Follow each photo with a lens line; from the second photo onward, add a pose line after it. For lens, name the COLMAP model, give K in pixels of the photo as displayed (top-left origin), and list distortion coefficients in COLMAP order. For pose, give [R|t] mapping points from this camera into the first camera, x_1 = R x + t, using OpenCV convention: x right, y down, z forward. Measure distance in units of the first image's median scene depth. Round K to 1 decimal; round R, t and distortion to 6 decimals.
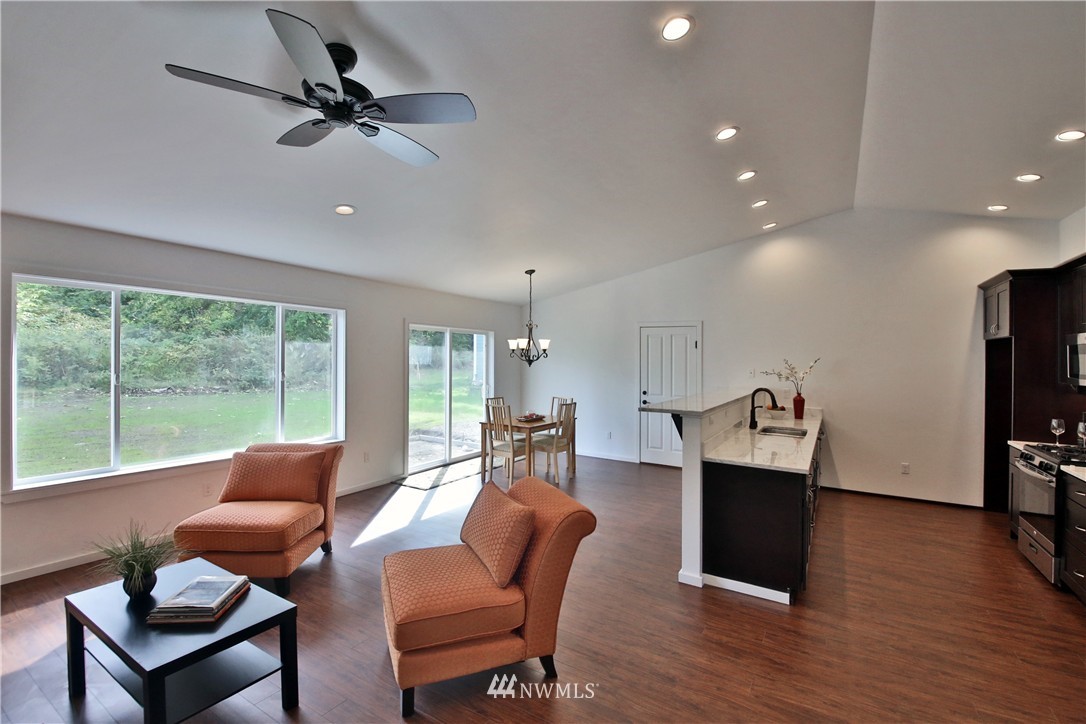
lens RADIAL K [[481.7, 0, 525.0], [0, 481.7, 358.8], [0, 0, 1]] dist [-0.000880, -0.014803]
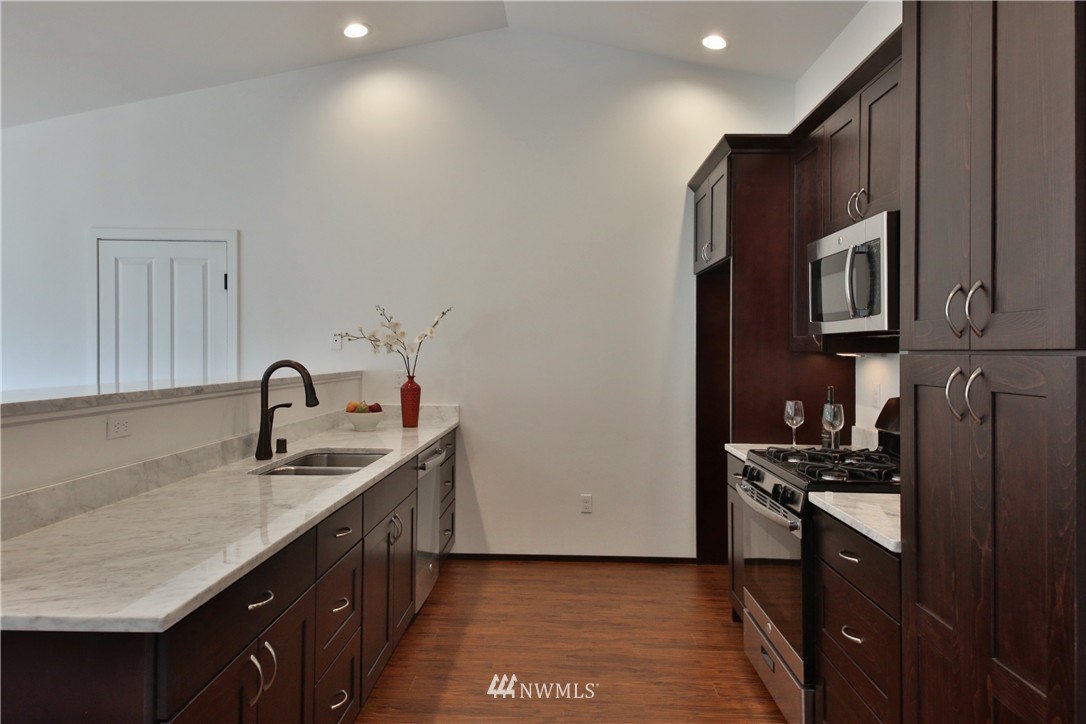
lens RADIAL K [[739.9, 0, 543.0], [0, 739.9, 362.0], [0, 0, 1]] dist [0.002120, -0.000187]
pose [[0.854417, -0.020351, 0.519189, 0.379668], [0.009771, 0.999685, 0.023105, 0.053500], [-0.519496, -0.014668, 0.854347, 0.361625]]
